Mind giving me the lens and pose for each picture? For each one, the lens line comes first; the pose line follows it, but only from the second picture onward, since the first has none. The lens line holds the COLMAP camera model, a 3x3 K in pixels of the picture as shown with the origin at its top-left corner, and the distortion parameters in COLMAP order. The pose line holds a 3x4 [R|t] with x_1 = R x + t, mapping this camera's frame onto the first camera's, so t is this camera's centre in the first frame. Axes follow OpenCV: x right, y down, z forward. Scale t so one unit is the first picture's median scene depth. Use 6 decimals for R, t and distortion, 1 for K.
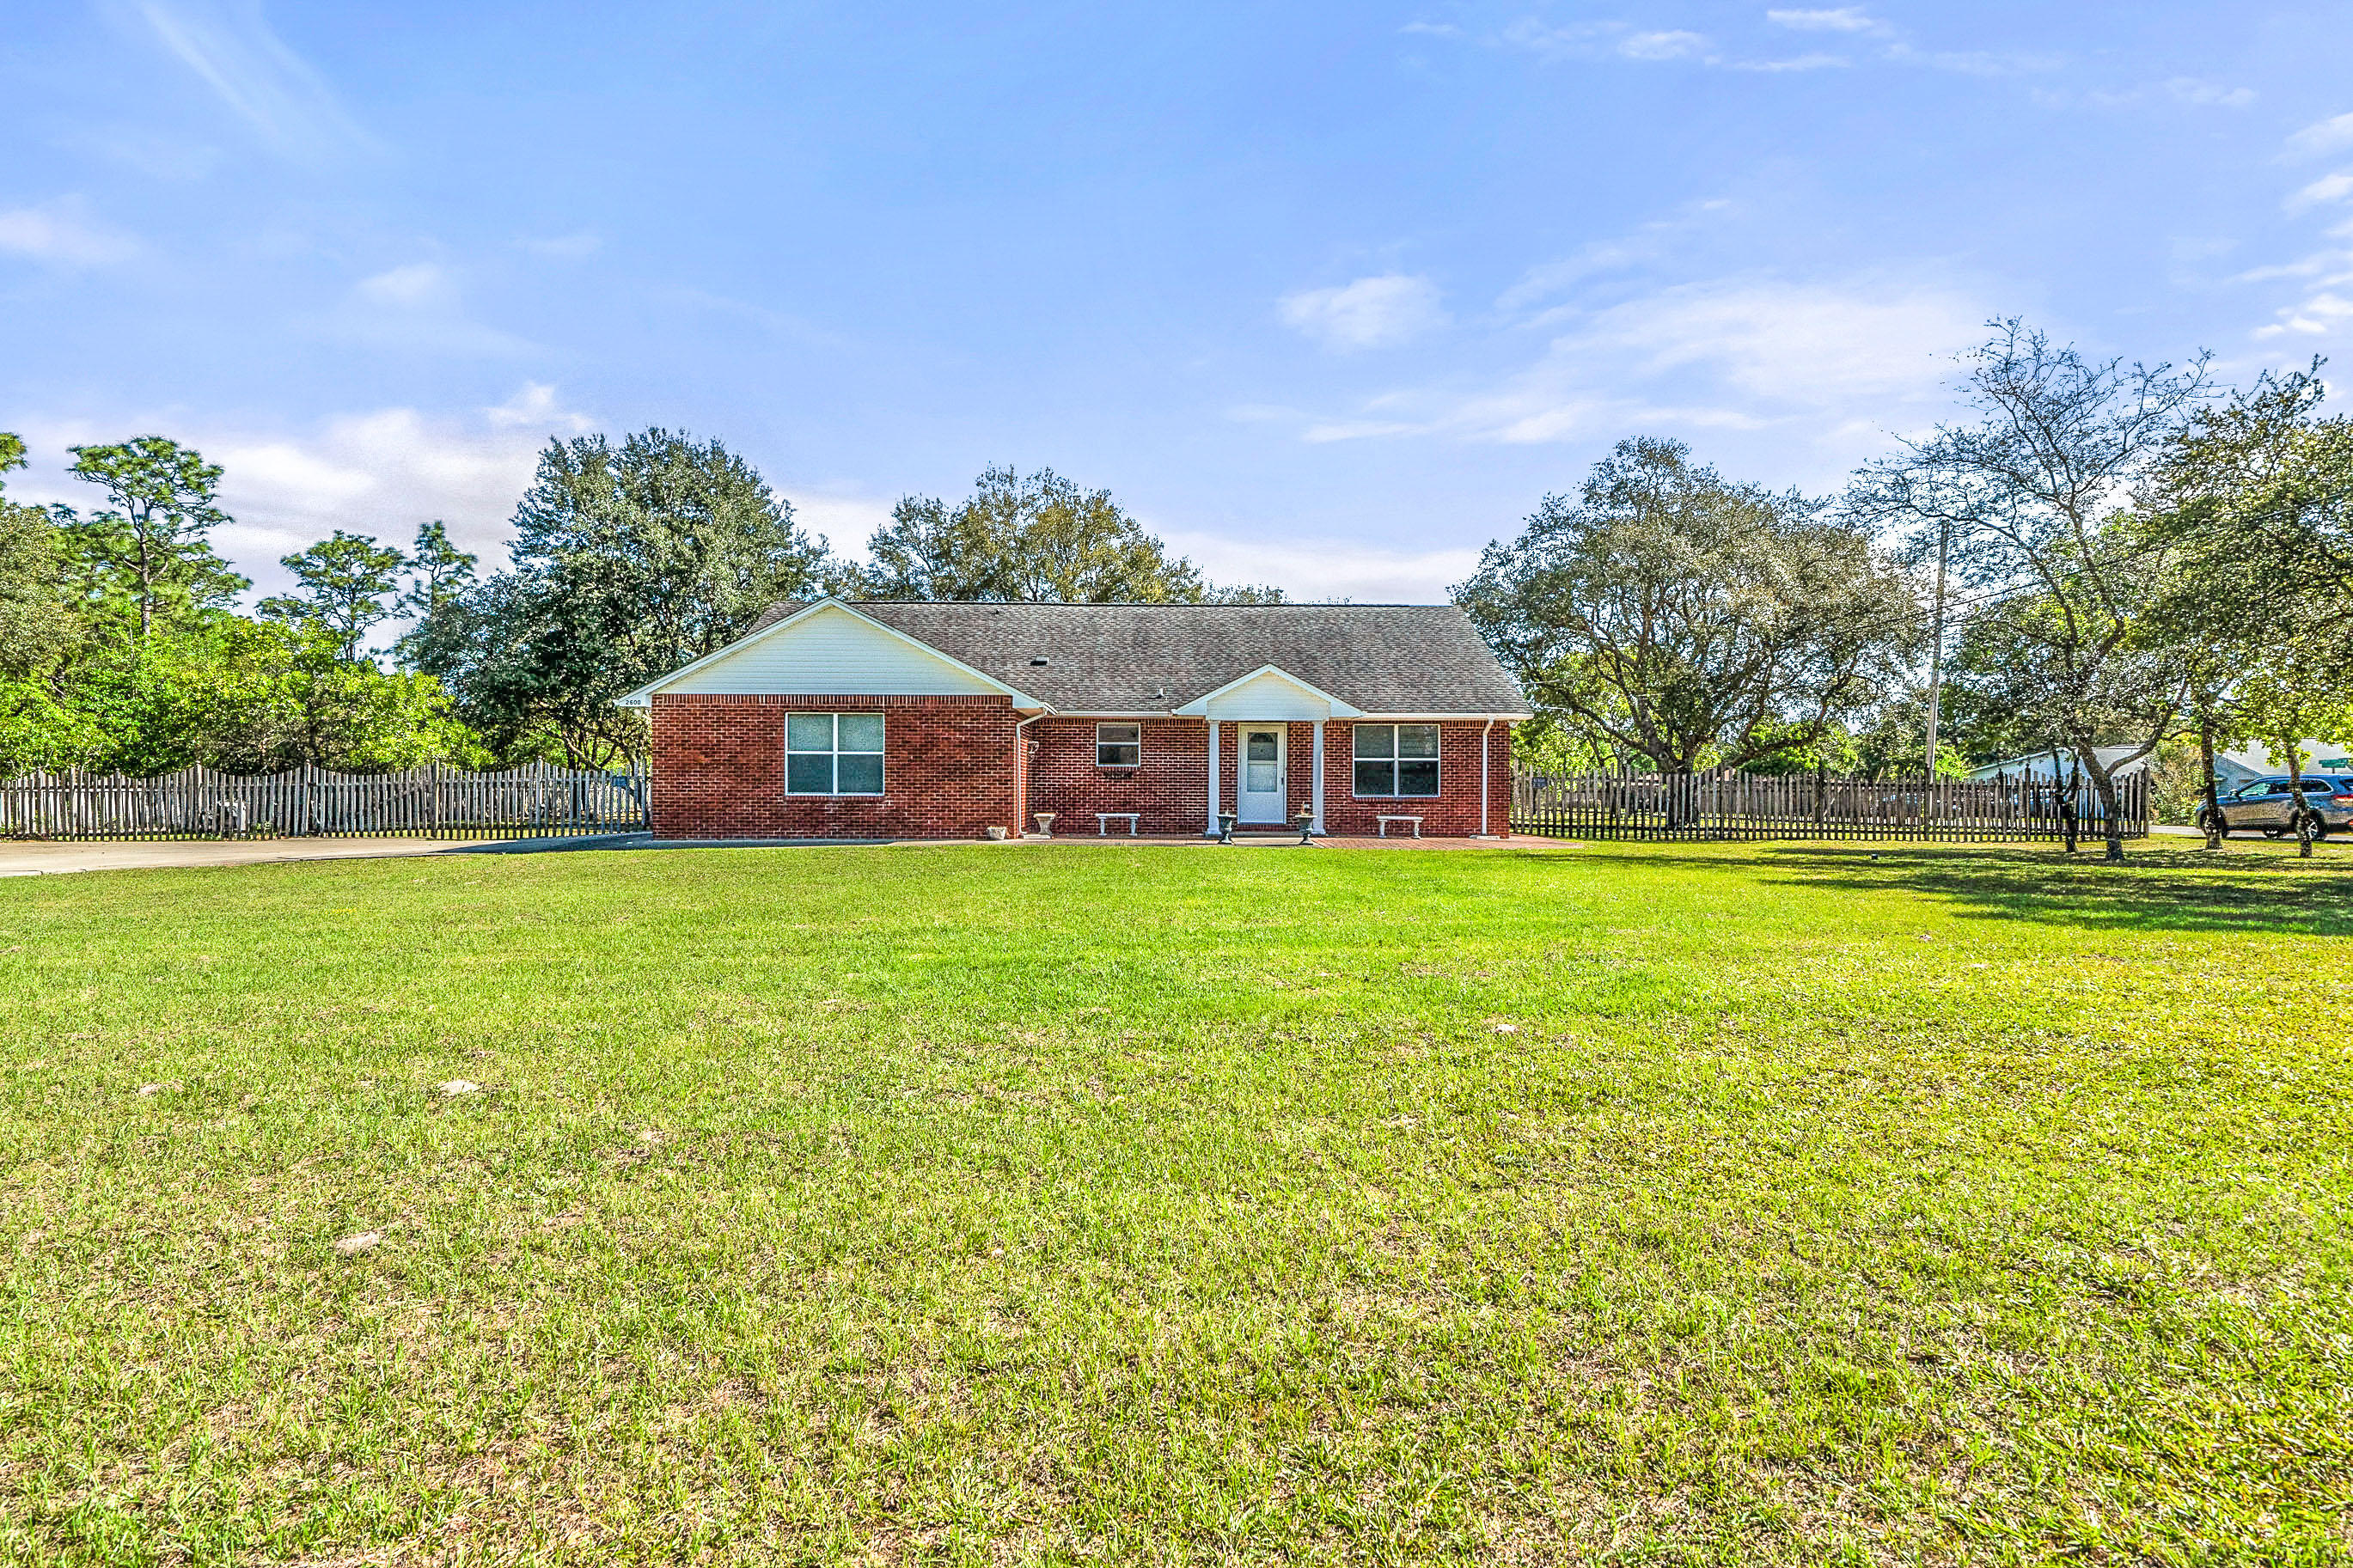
lens RADIAL K [[1260.3, 0, 1172.7], [0, 1260.3, 828.4], [0, 0, 1]] dist [0.005133, 0.000731]
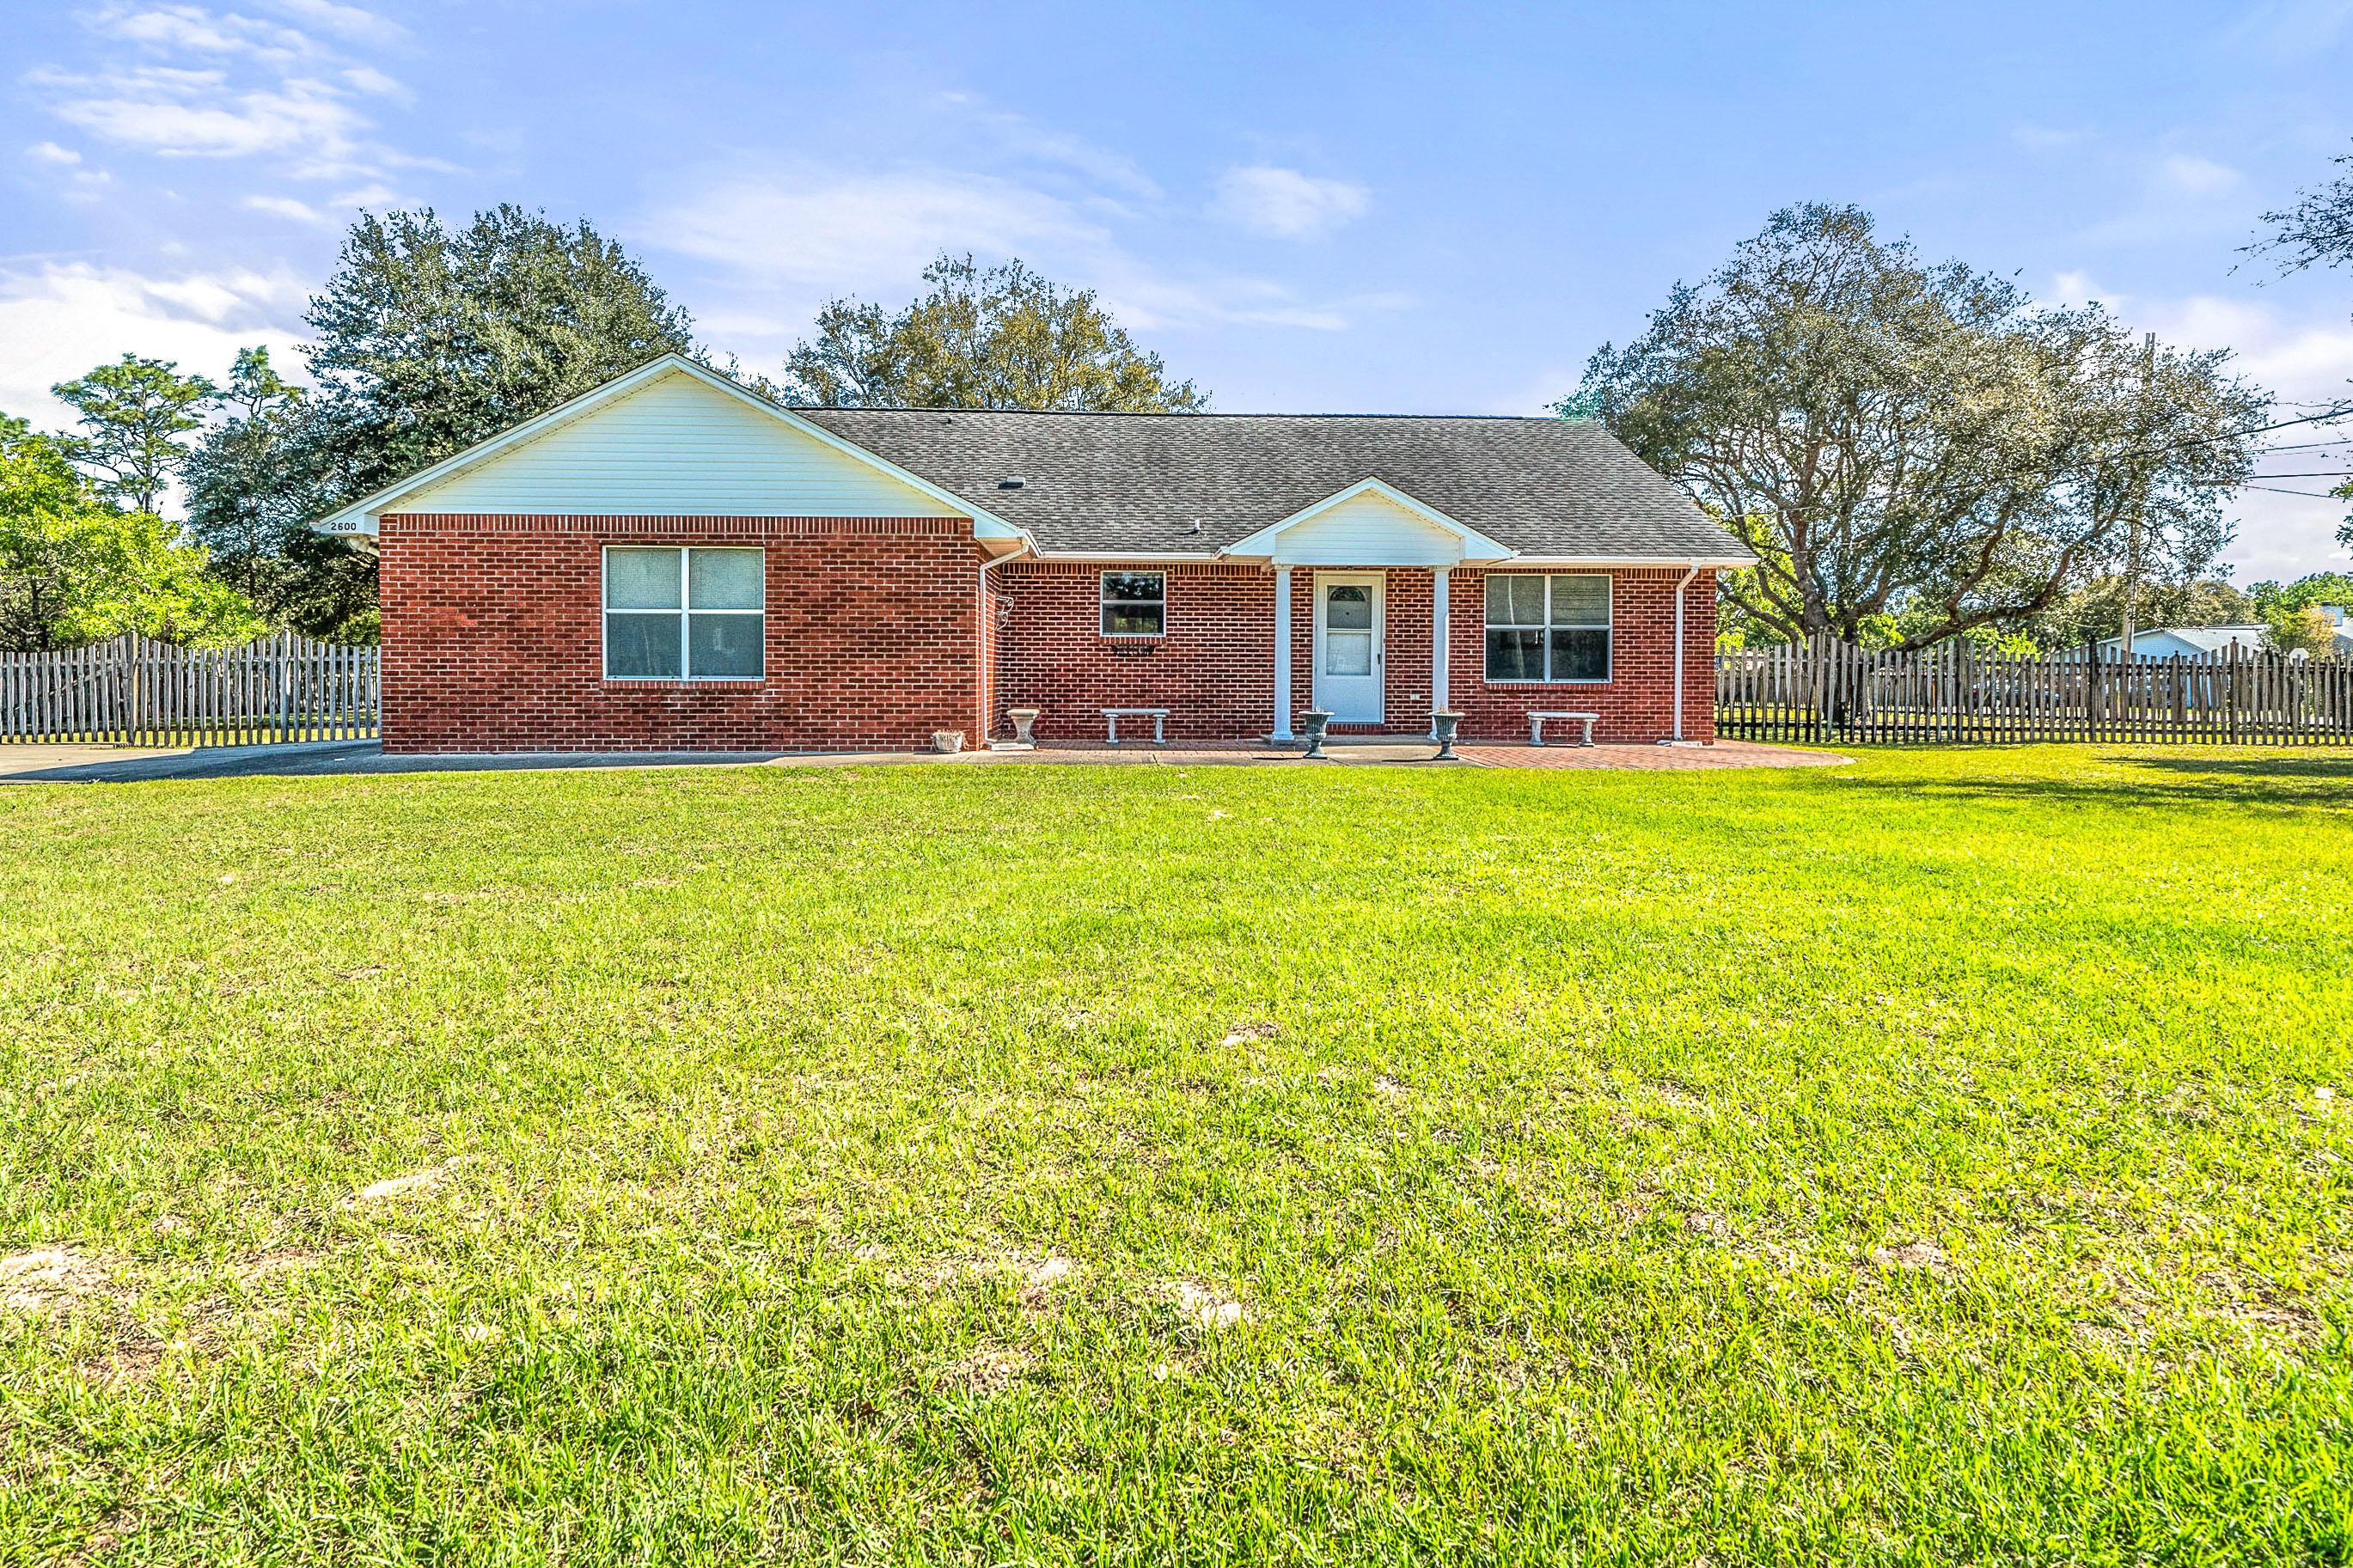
lens RADIAL K [[1210.1, 0, 1119.2], [0, 1210.1, 713.2], [0, 0, 1]] dist [0.000747, 0.000150]
pose [[0.999998, -0.000757, -0.001713, -0.048547], [0.000753, 0.999997, -0.002474, -0.007686], [0.001715, 0.002473, 0.999995, 0.361887]]
